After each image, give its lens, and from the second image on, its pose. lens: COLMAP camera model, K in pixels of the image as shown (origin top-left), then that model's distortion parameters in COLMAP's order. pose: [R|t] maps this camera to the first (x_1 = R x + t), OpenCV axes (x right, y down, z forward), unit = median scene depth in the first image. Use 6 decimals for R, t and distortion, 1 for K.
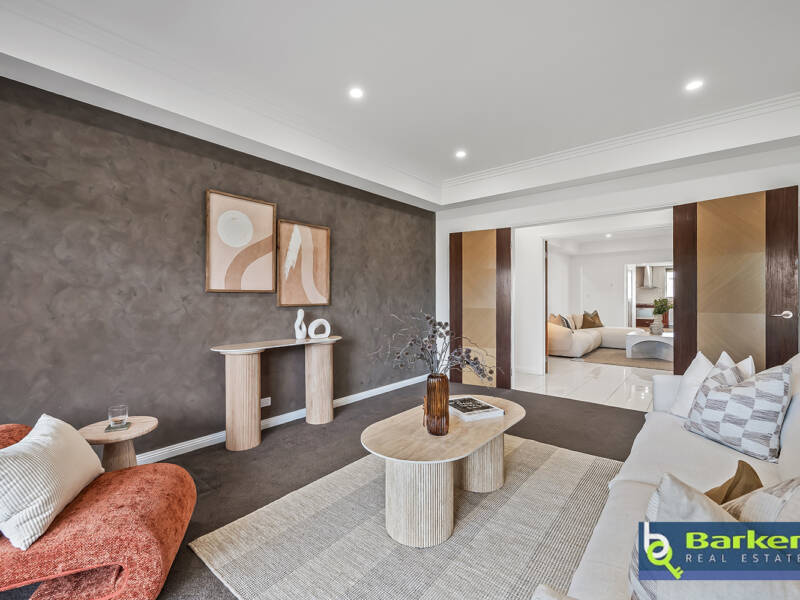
lens RADIAL K [[359.3, 0, 399.4], [0, 359.3, 302.7], [0, 0, 1]] dist [-0.001735, 0.001255]
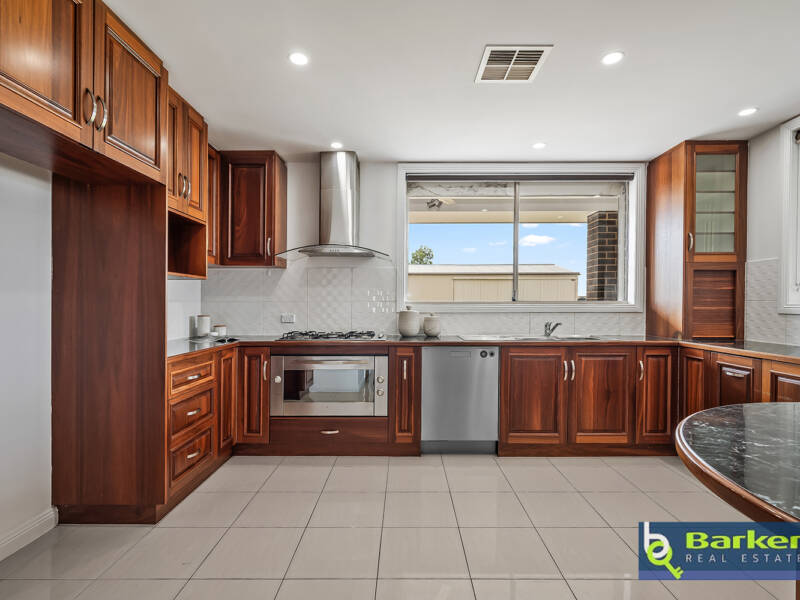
lens RADIAL K [[409.9, 0, 411.6], [0, 409.9, 311.1], [0, 0, 1]] dist [0.002057, -0.000424]
pose [[0.764675, -0.003903, 0.644404, 0.774033], [-0.002379, 0.999958, 0.008879, -0.015112], [-0.644411, -0.008322, 0.764634, 1.070516]]
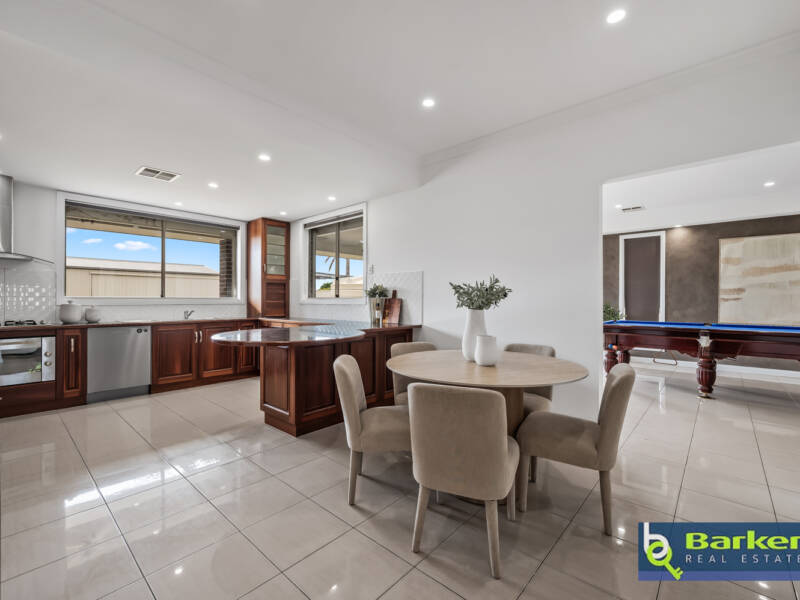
lens RADIAL K [[359.3, 0, 403.3], [0, 359.3, 304.4], [0, 0, 1]] dist [-0.001735, 0.001255]
pose [[0.037209, -0.003902, 0.999300, 0.610441], [0.001870, 0.999991, 0.003835, -0.012628], [-0.999306, 0.001726, 0.037216, 0.949944]]
